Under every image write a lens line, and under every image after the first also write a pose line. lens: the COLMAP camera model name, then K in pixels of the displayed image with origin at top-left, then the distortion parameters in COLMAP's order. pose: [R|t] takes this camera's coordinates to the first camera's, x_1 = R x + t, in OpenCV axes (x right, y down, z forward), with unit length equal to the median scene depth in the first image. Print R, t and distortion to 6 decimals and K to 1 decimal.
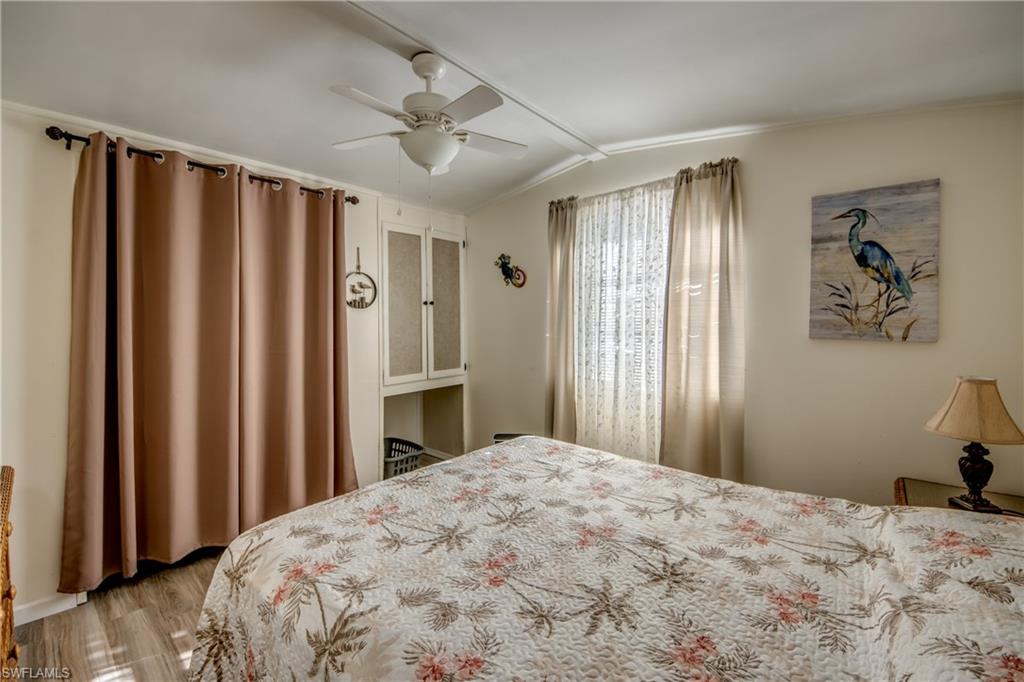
lens RADIAL K [[443.5, 0, 509.1], [0, 443.5, 320.2], [0, 0, 1]] dist [0.024049, -0.031354]
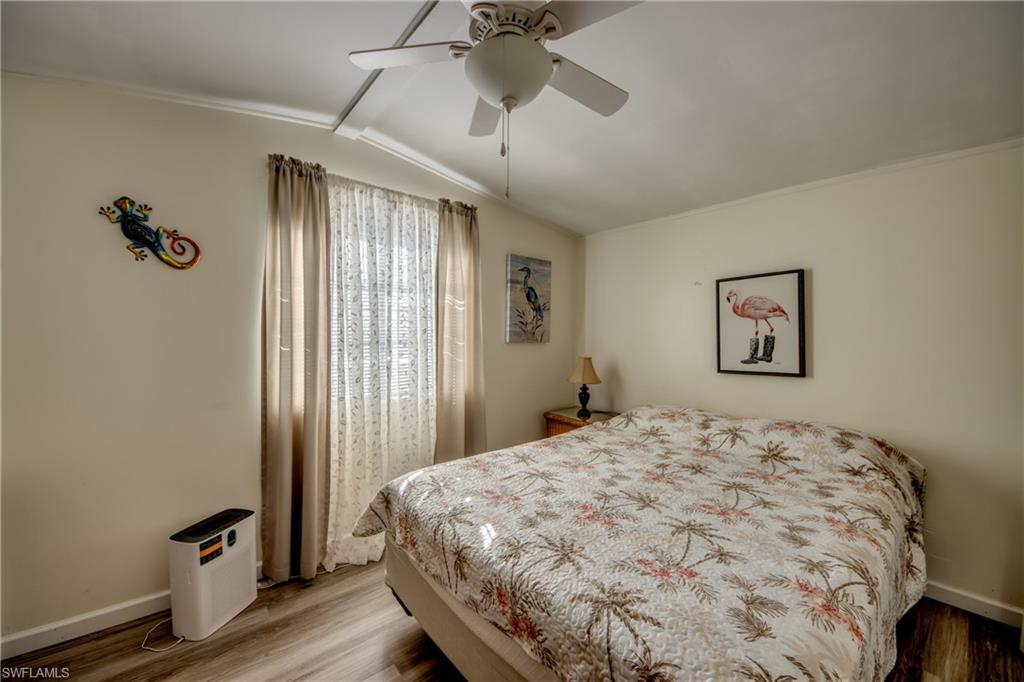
lens RADIAL K [[392.0, 0, 508.9], [0, 392.0, 345.4], [0, 0, 1]] dist [0.061051, -0.034709]
pose [[0.101139, -0.043255, 0.993932, -0.788885], [-0.017252, 0.998828, 0.045224, -0.012519], [-0.994723, -0.021721, 0.100274, 0.922306]]
